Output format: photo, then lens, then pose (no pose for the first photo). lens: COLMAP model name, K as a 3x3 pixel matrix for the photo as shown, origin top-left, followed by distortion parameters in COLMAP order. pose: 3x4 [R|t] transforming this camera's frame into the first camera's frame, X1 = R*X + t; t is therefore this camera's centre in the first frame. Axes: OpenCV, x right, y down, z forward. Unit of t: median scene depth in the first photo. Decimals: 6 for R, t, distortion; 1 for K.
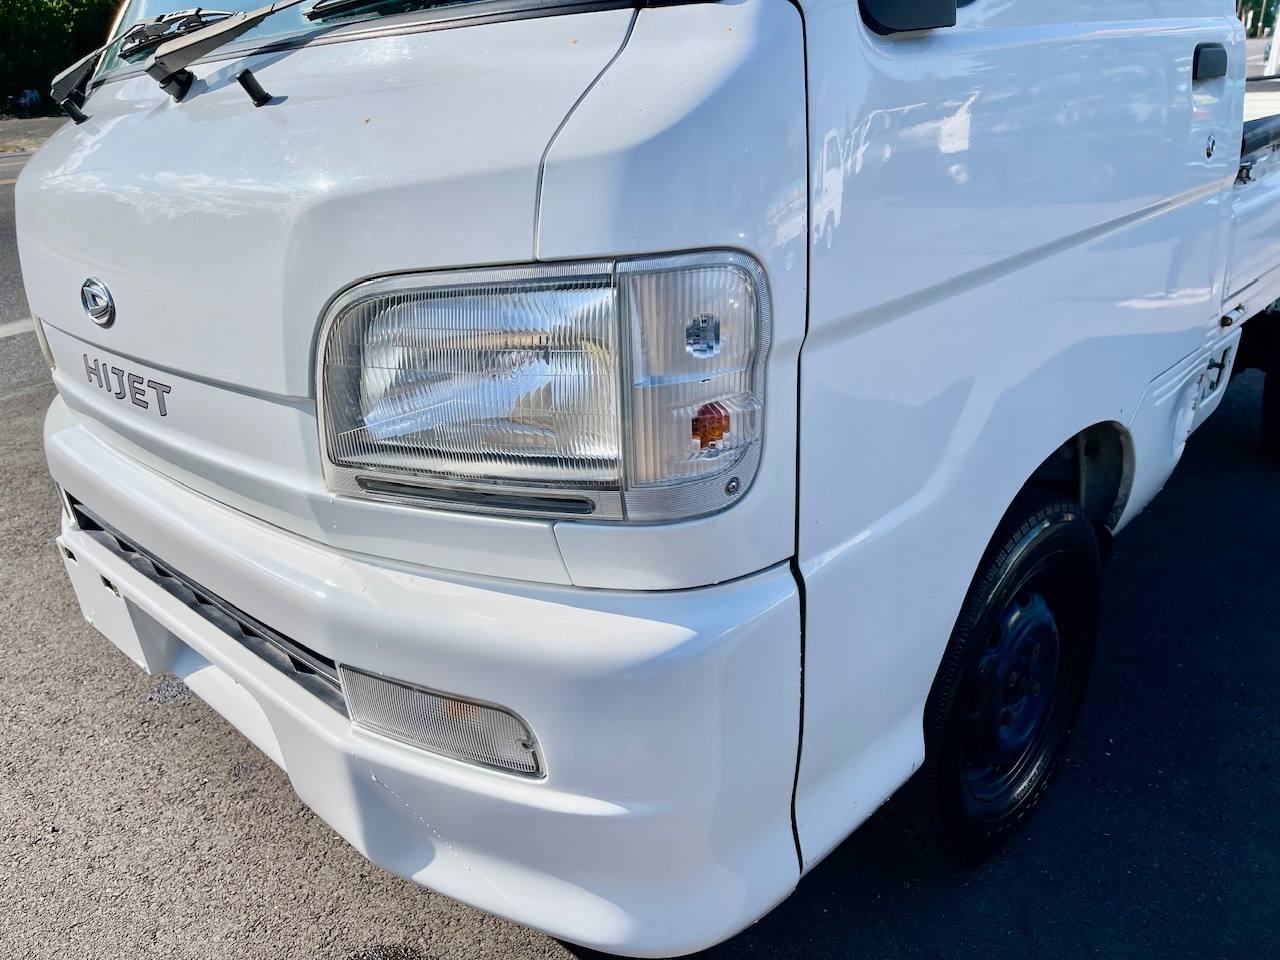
lens RADIAL K [[981.5, 0, 639.4], [0, 981.5, 465.8], [0, 0, 1]] dist [0.063971, -0.092381]
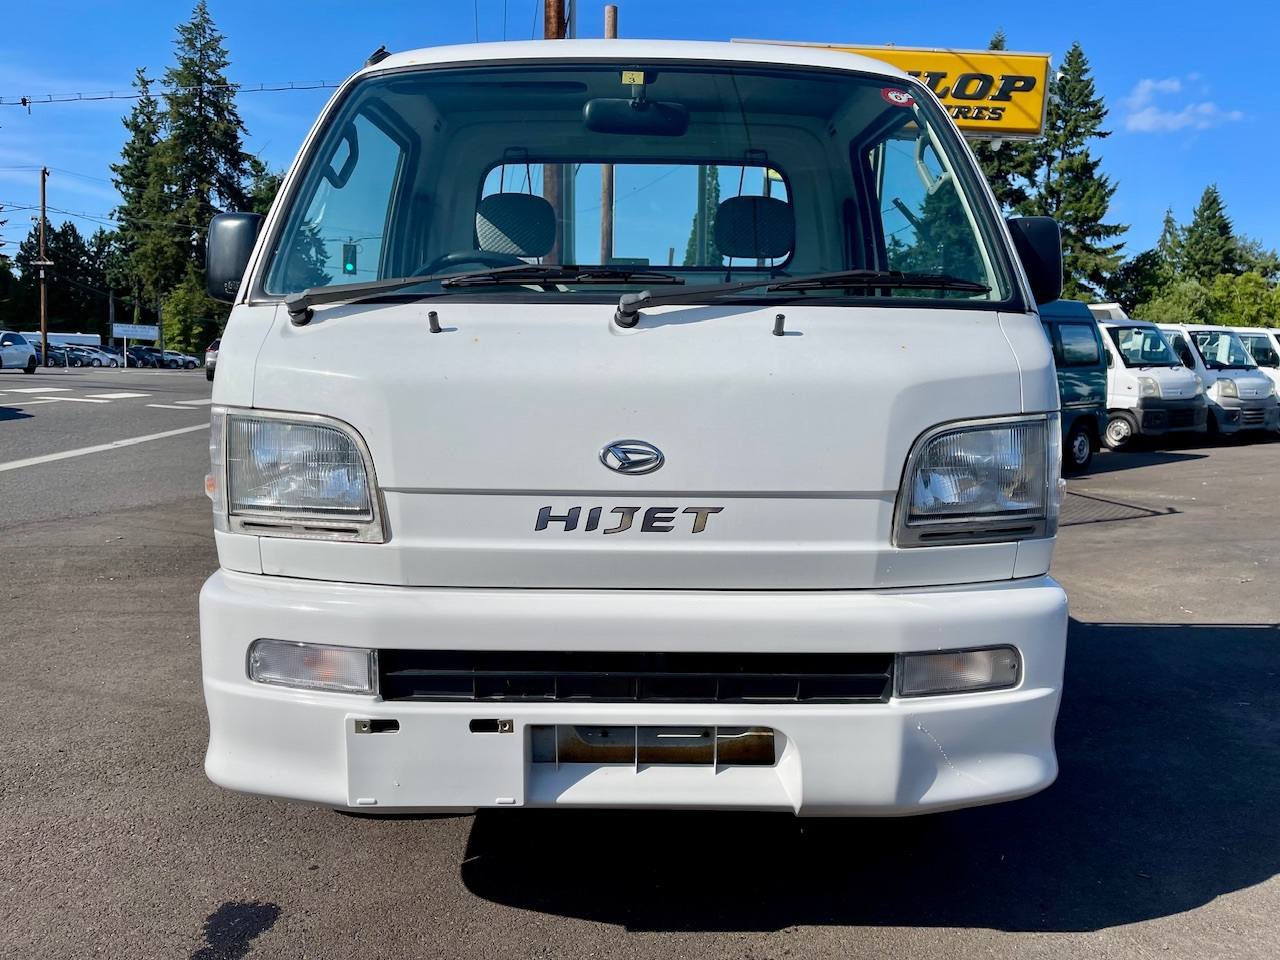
lens RADIAL K [[981.5, 0, 639.4], [0, 981.5, 465.8], [0, 0, 1]] dist [0.063971, -0.092381]
pose [[0.706018, 0.015228, 0.708030, -1.841176], [0.197048, 0.956065, -0.217051, 0.175730], [-0.680228, 0.292758, 0.671999, 0.112327]]
